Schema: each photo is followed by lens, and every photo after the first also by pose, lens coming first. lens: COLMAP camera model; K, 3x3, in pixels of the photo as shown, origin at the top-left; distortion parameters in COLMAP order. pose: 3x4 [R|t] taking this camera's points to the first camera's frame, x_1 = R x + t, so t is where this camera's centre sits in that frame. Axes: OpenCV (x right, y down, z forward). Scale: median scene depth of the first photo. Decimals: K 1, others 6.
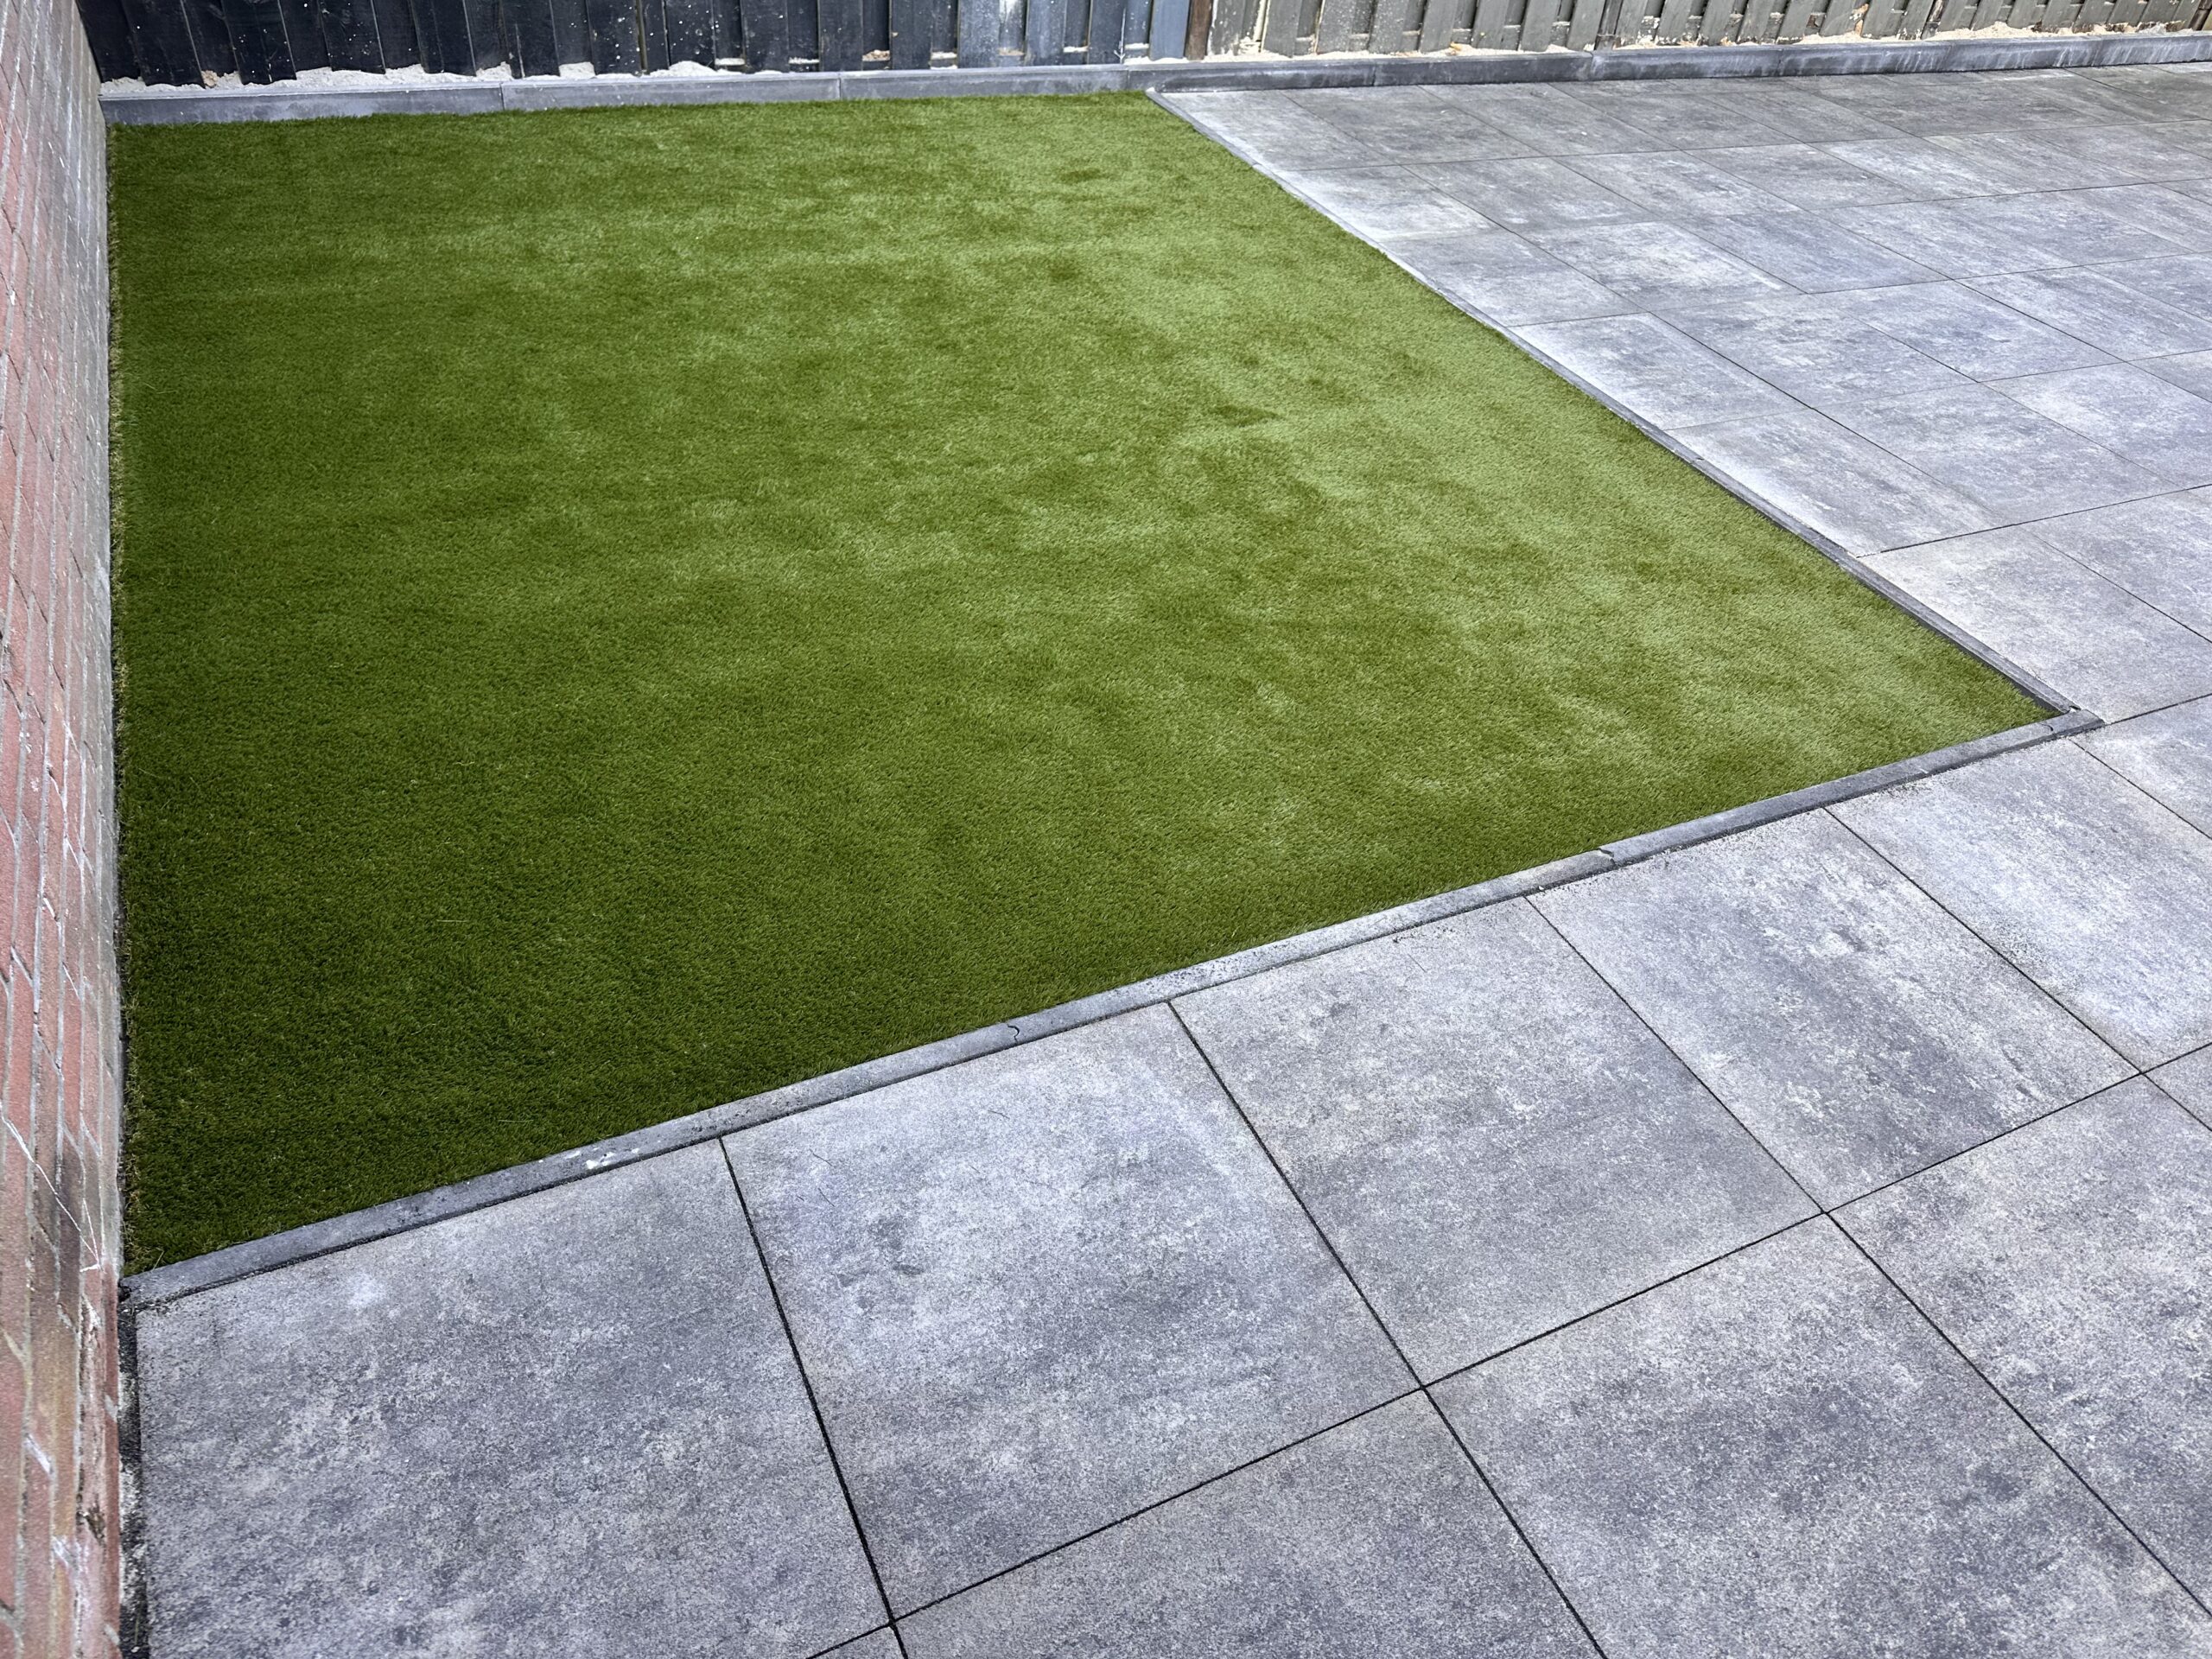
lens RADIAL K [[1573.2, 0, 1089.5], [0, 1573.2, 824.3], [0, 0, 1]] dist [0.002355, -0.009544]
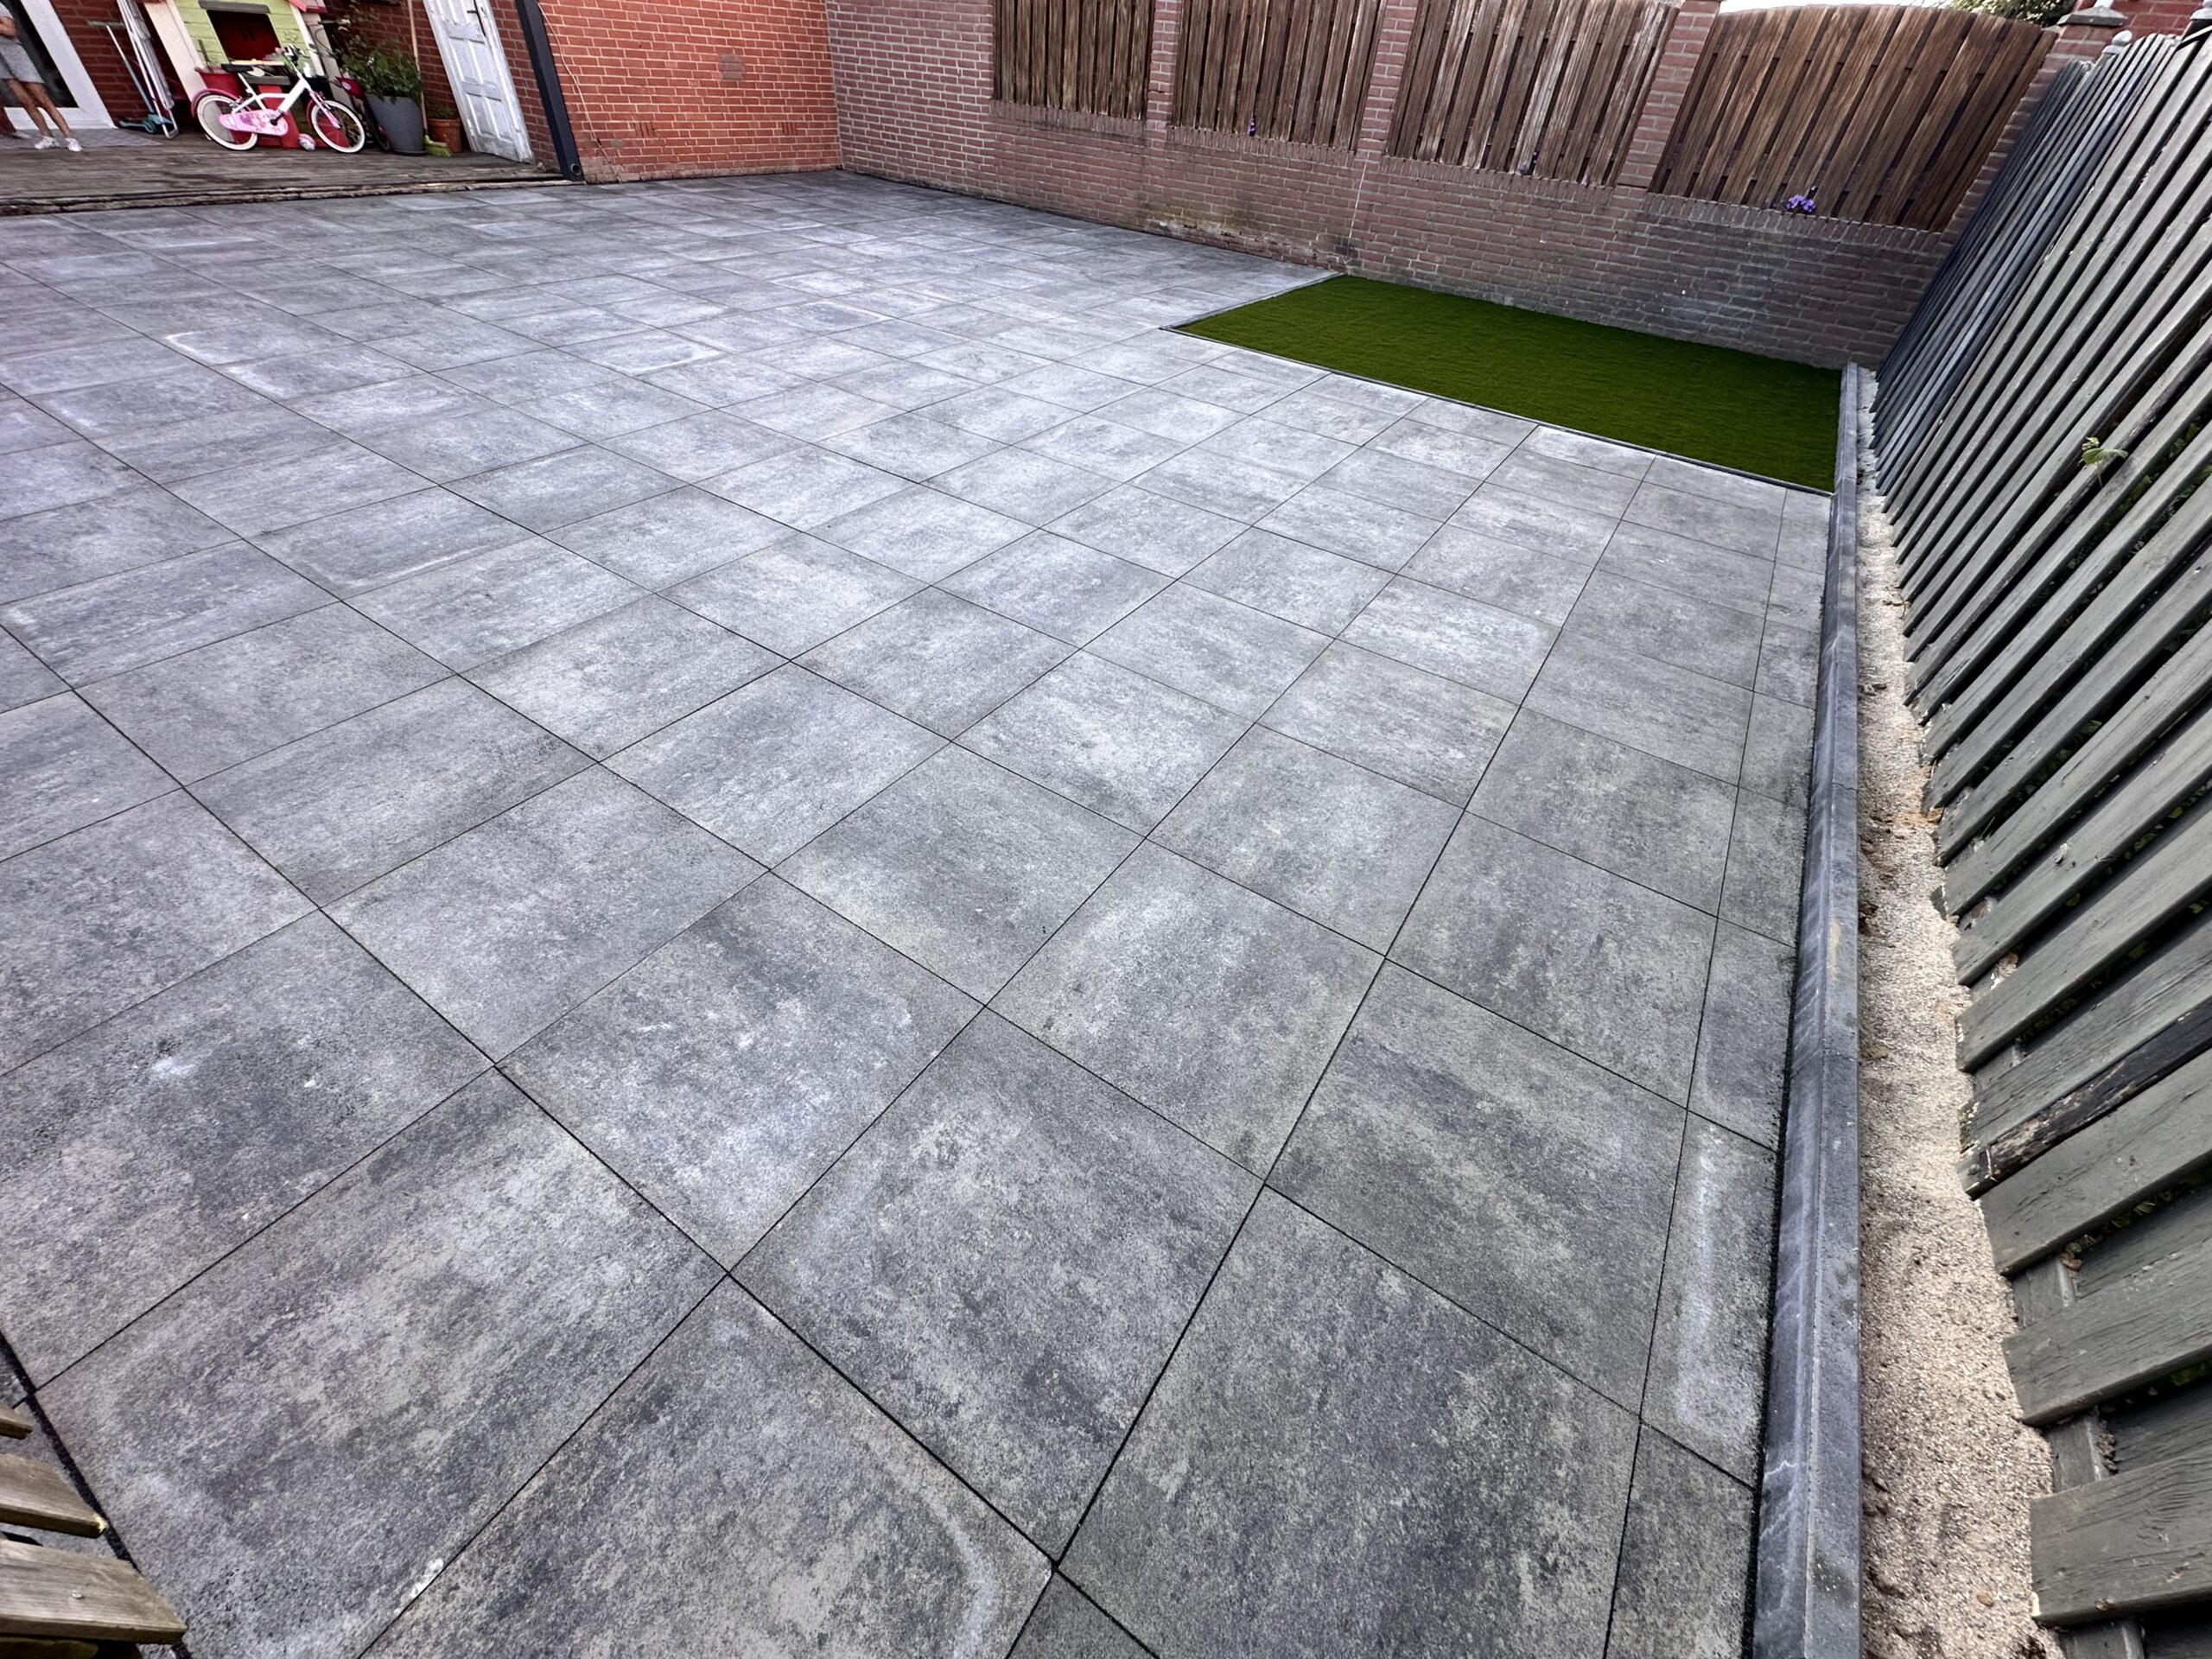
lens RADIAL K [[880.3, 0, 1106.0], [0, 880.3, 829.5], [0, 0, 1]] dist [-0.001546, -0.000083]
pose [[-0.844356, 0.223715, -0.486842, 1.487989], [-0.450796, 0.194442, 0.871192, -1.147435], [0.289562, 0.955062, -0.063328, 1.644353]]
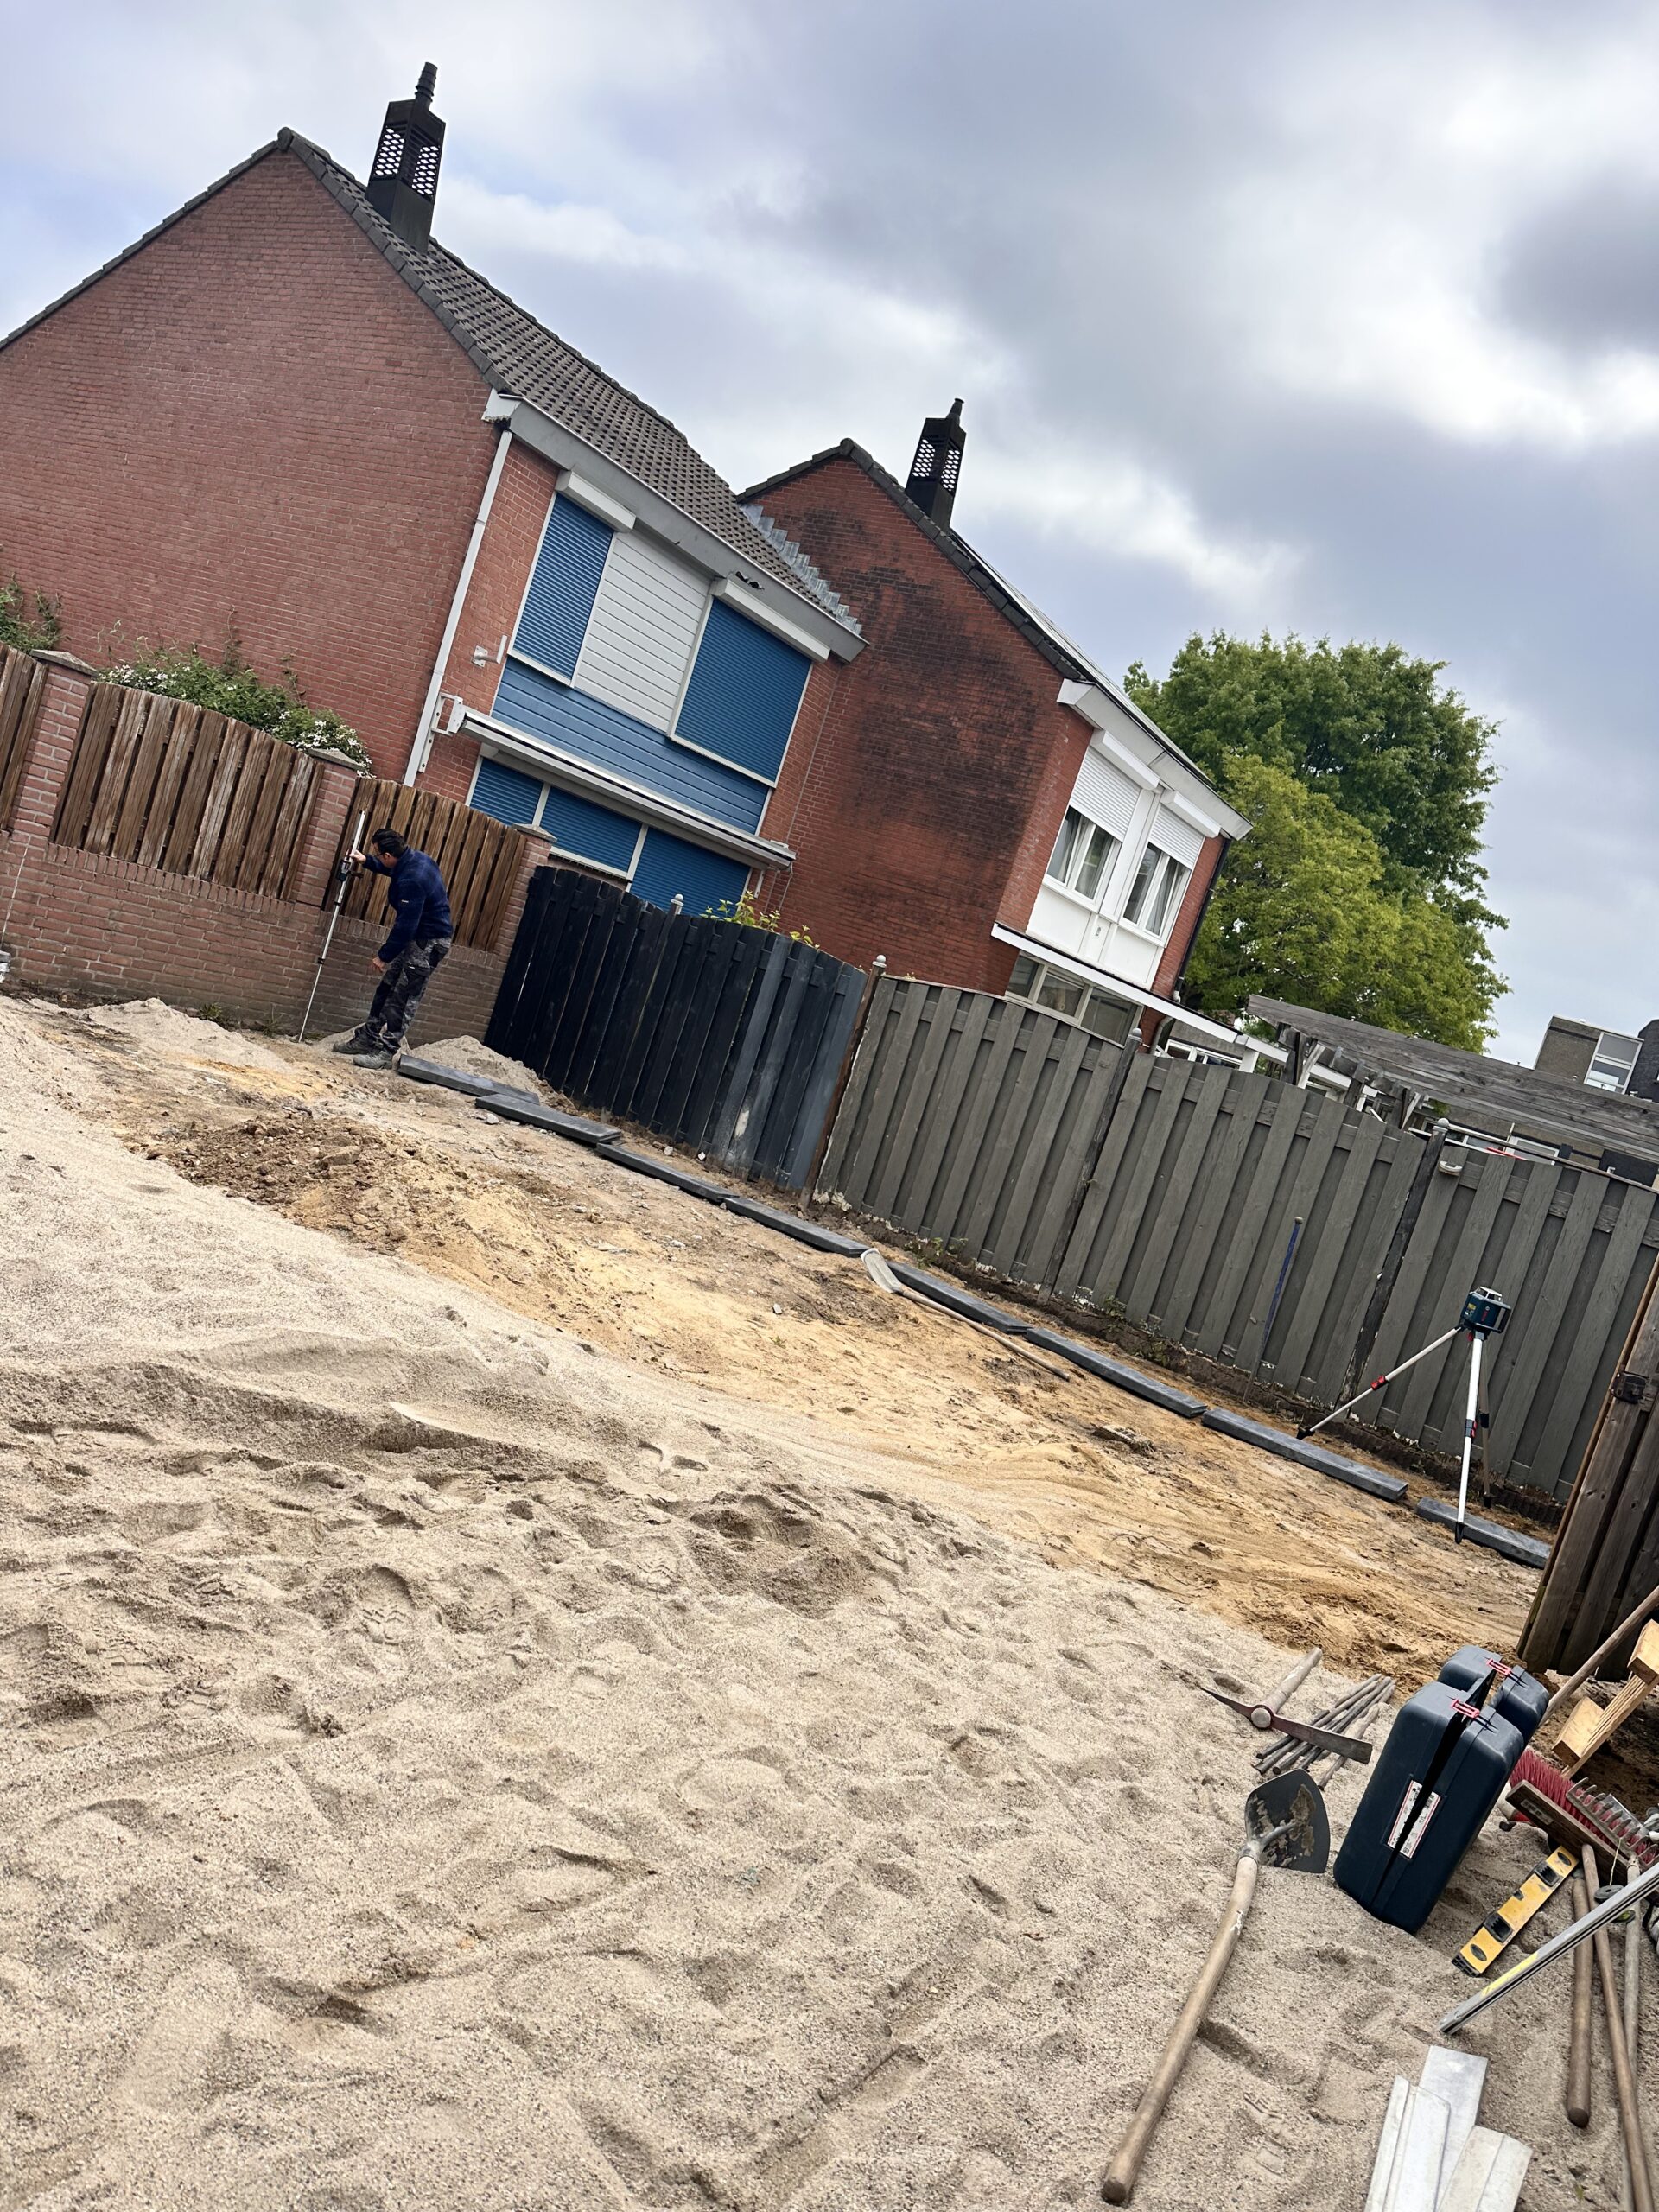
lens RADIAL K [[1524.7, 0, 814.9], [0, 1524.7, 1105.3], [0, 0, 1]] dist [0.164732, -0.311955]
pose [[0.536132, 0.147763, -0.831101, 2.478656], [-0.716544, 0.600134, -0.355534, 0.202591], [0.446237, 0.786133, 0.427630, 0.130837]]
